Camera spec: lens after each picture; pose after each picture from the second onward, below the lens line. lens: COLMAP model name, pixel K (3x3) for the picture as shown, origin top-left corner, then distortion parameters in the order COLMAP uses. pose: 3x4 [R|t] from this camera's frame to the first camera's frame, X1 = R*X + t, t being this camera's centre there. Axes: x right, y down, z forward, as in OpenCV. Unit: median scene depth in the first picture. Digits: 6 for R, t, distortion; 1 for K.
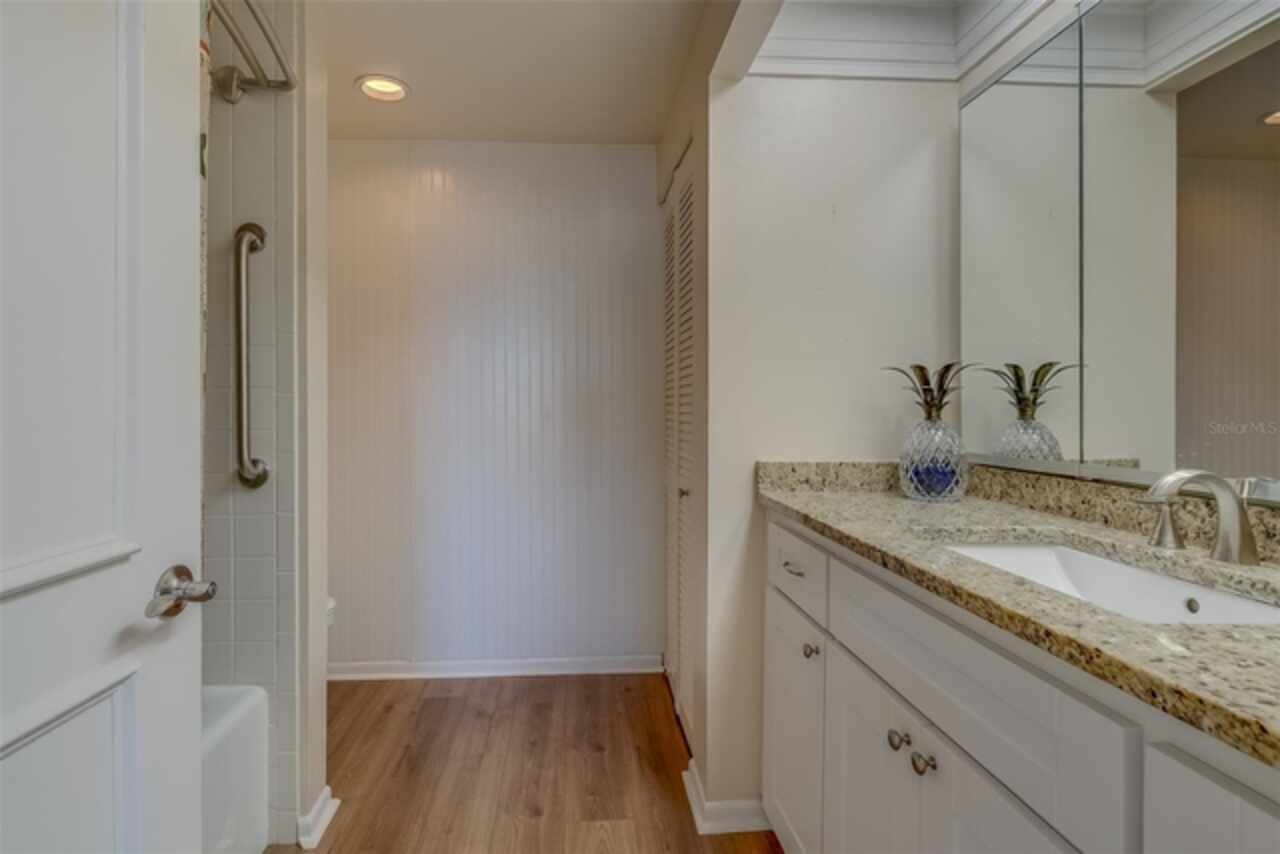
lens RADIAL K [[600.6, 0, 637.5], [0, 600.6, 400.4], [0, 0, 1]] dist [0.001002, -0.000053]
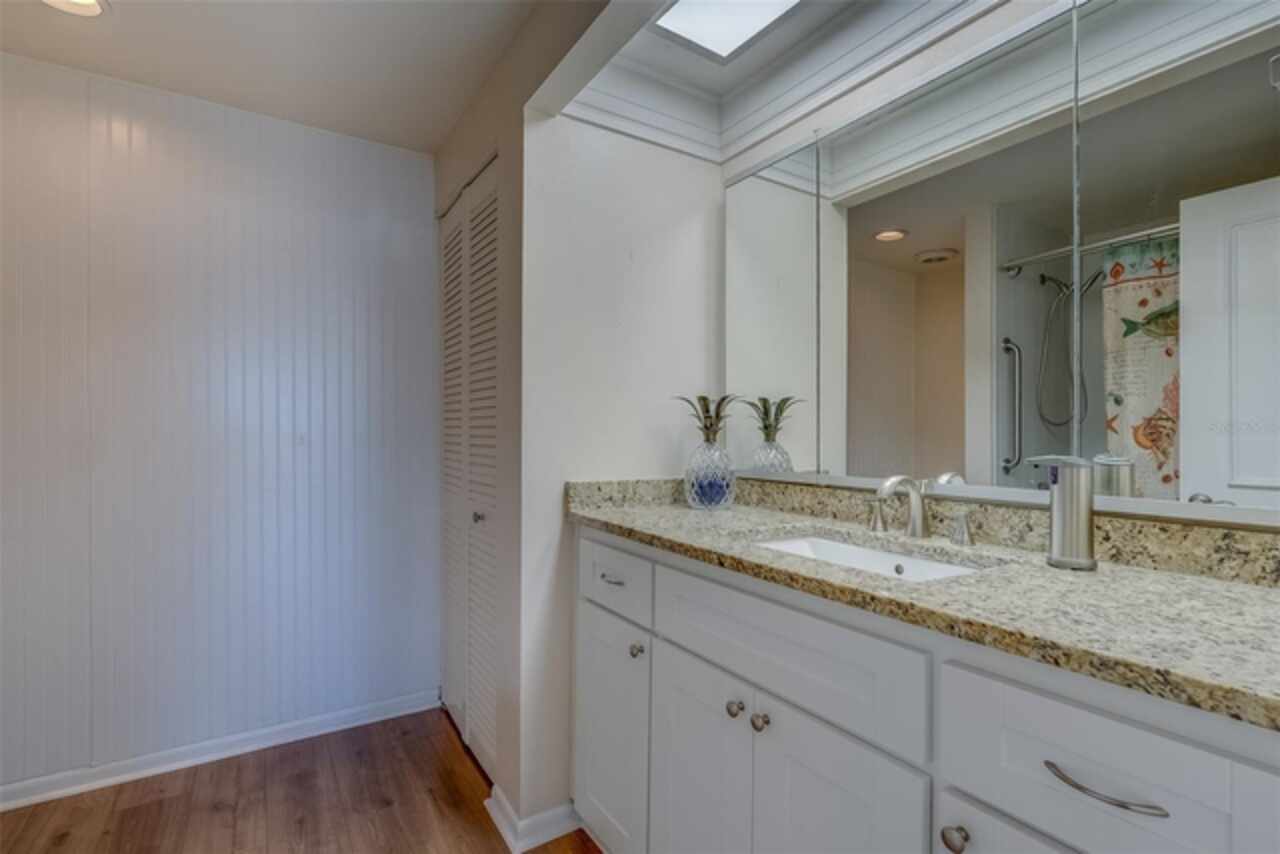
lens RADIAL K [[585.1, 0, 637.5], [0, 585.1, 420.9], [0, 0, 1]] dist [-0.001650, 0.000558]
pose [[0.875066, 0.013077, 0.483828, -0.213371], [-0.010994, 0.999914, -0.007141, 0.000069], [-0.483880, 0.000929, 0.875134, 0.047438]]
